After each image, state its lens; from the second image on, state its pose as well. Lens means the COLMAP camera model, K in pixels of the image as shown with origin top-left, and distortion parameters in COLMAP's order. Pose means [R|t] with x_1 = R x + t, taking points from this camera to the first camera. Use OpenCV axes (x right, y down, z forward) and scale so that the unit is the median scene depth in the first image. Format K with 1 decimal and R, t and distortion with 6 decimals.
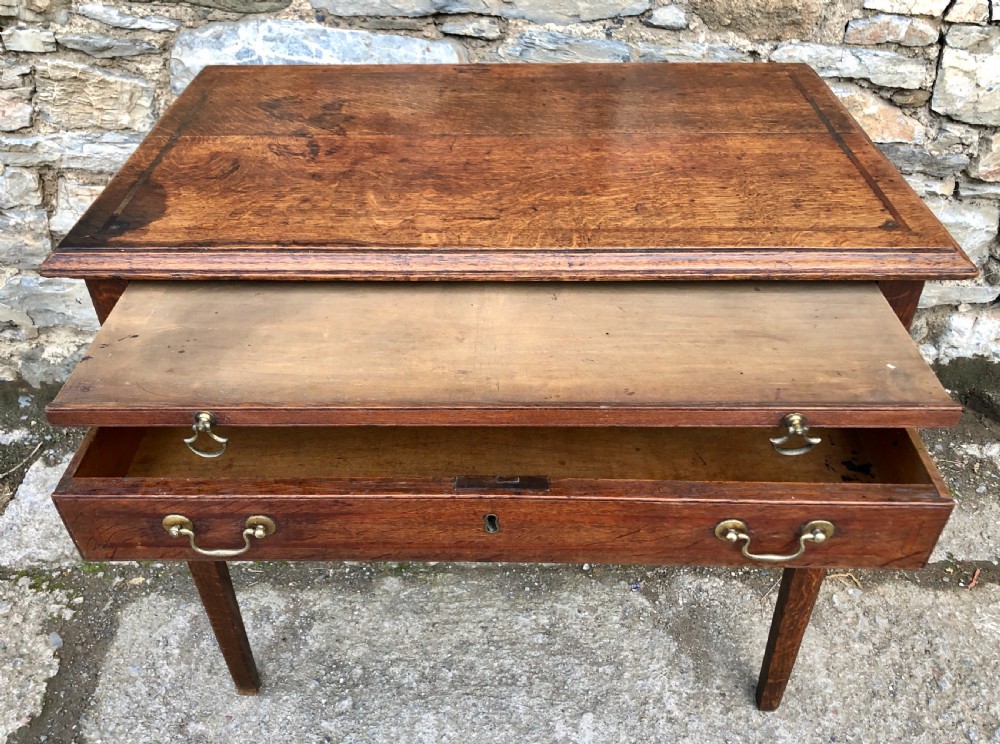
lens RADIAL K [[880.9, 0, 474.5], [0, 880.9, 349.7], [0, 0, 1]] dist [0.009081, 0.022940]
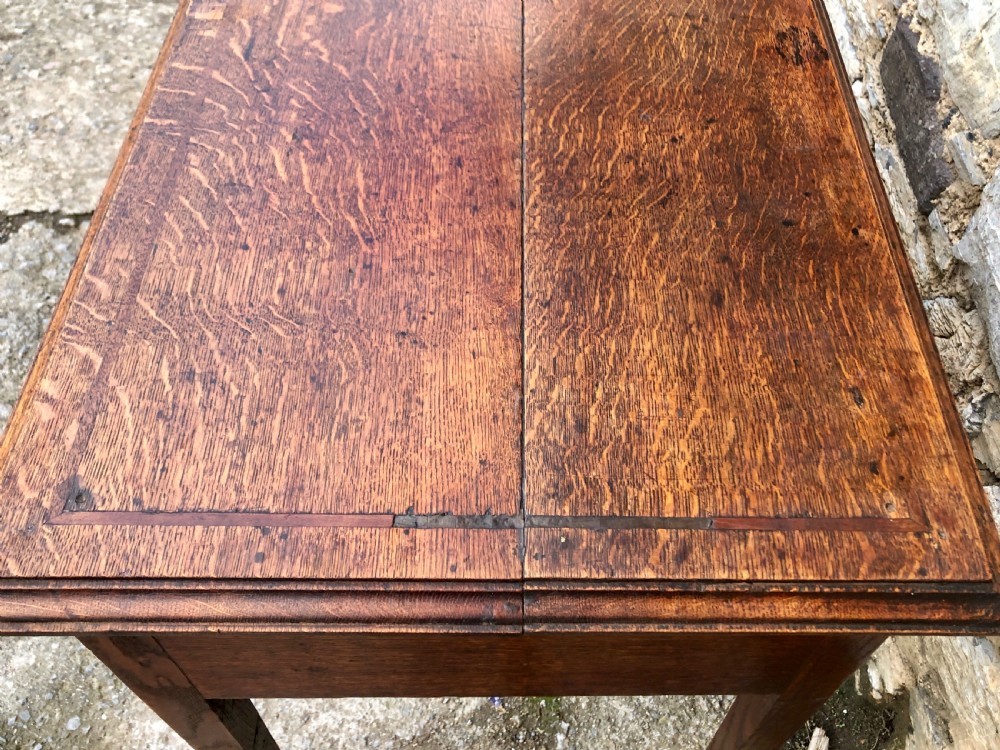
lens RADIAL K [[917.3, 0, 565.5], [0, 917.3, 407.5], [0, 0, 1]] dist [-0.004230, 0.000000]
pose [[0.059319, 0.828719, -0.556512, 0.446812], [-0.643551, 0.457923, 0.613310, -0.412684], [0.763101, 0.321763, 0.560487, 0.534302]]
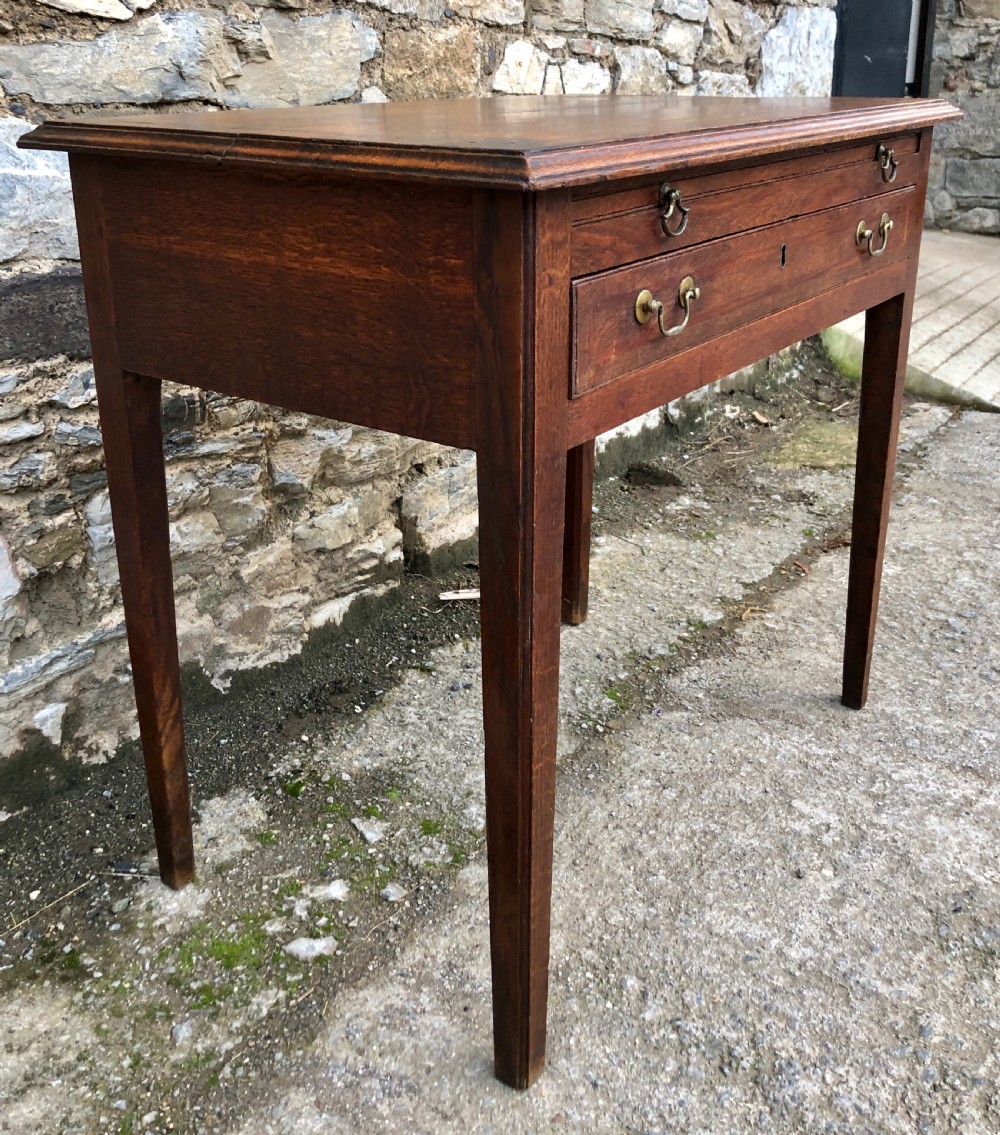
lens RADIAL K [[1192.9, 0, 506.9], [0, 1192.9, 454.8], [0, 0, 1]] dist [0.012755, 0.000000]
pose [[0.557699, -0.249853, 0.791546, -0.735609], [0.491646, 0.867773, -0.072485, 0.080555], [-0.668772, 0.429585, 0.606796, 0.344887]]
